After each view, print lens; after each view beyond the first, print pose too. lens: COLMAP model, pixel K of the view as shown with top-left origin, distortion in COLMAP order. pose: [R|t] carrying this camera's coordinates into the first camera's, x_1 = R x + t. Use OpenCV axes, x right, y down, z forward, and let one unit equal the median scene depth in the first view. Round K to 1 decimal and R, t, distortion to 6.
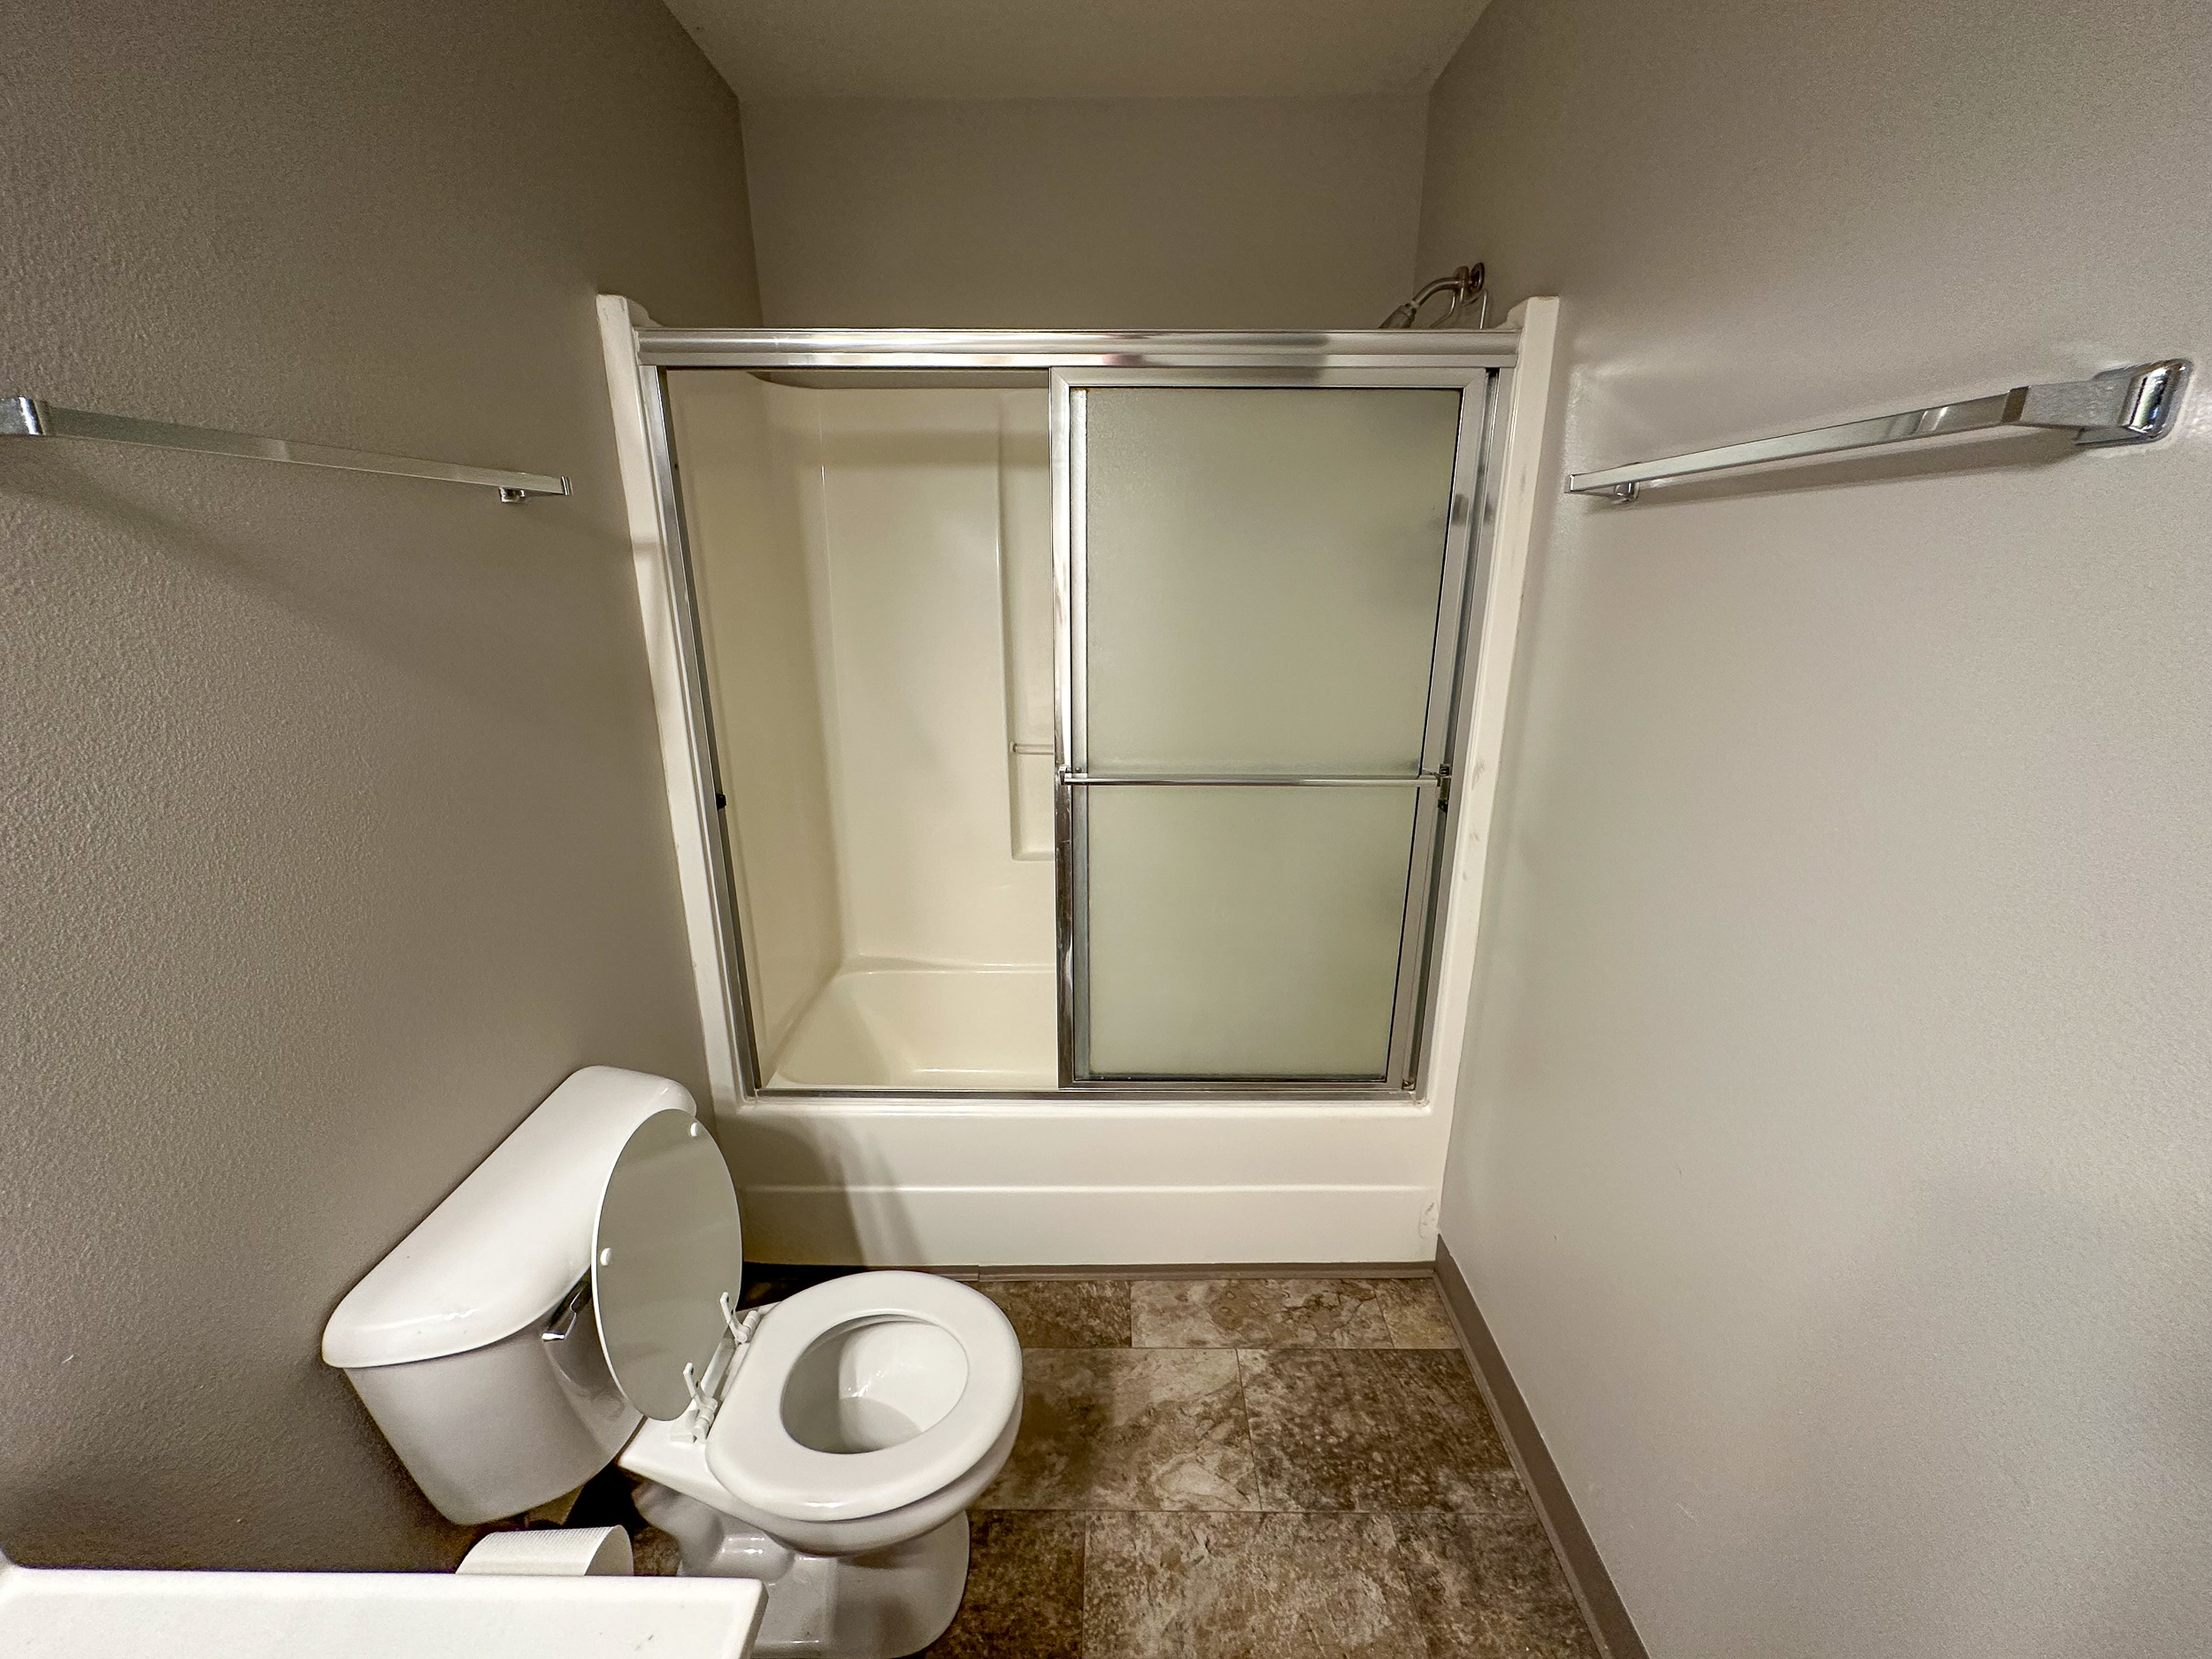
lens RADIAL K [[882.8, 0, 1108.1], [0, 882.8, 827.3], [0, 0, 1]] dist [0.000061, 0.000138]
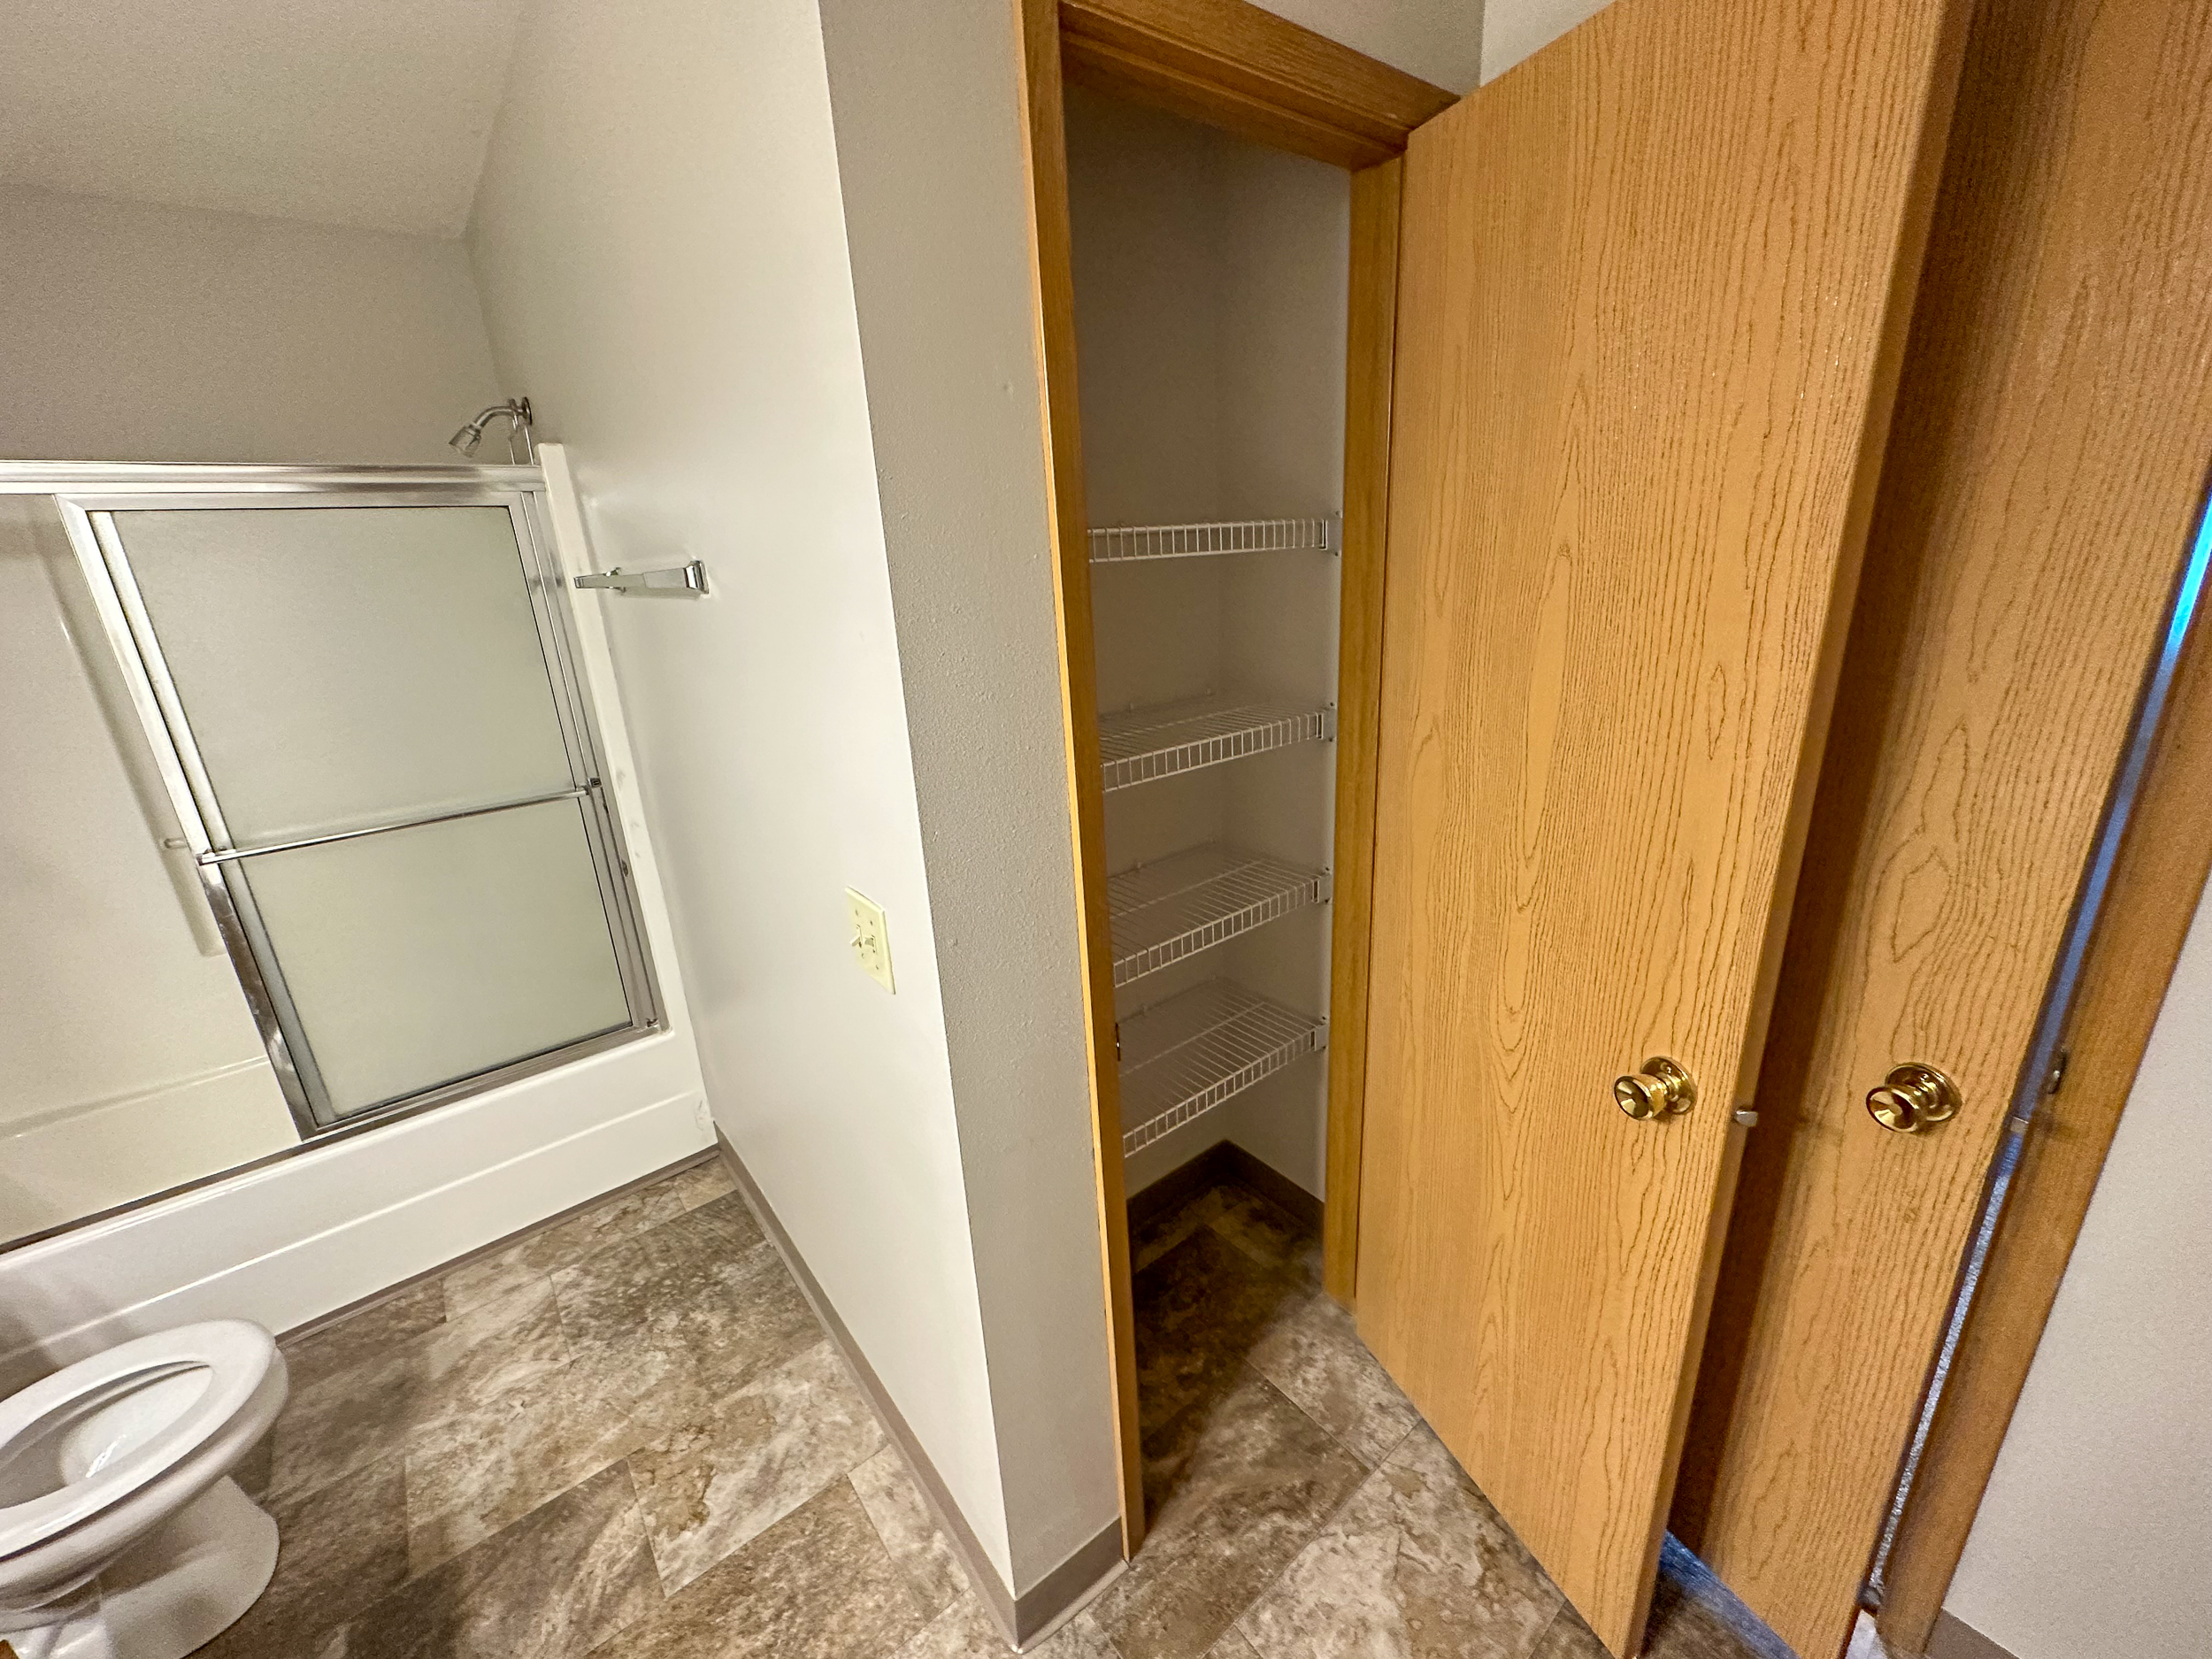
lens RADIAL K [[879.2, 0, 1100.9], [0, 879.2, 828.1], [0, 0, 1]] dist [-0.000885, 0.000153]
pose [[0.778692, -0.231268, 0.583227, 0.189364], [0.232527, 0.969764, 0.074084, 0.084126], [-0.582726, 0.077928, 0.808924, -0.524367]]
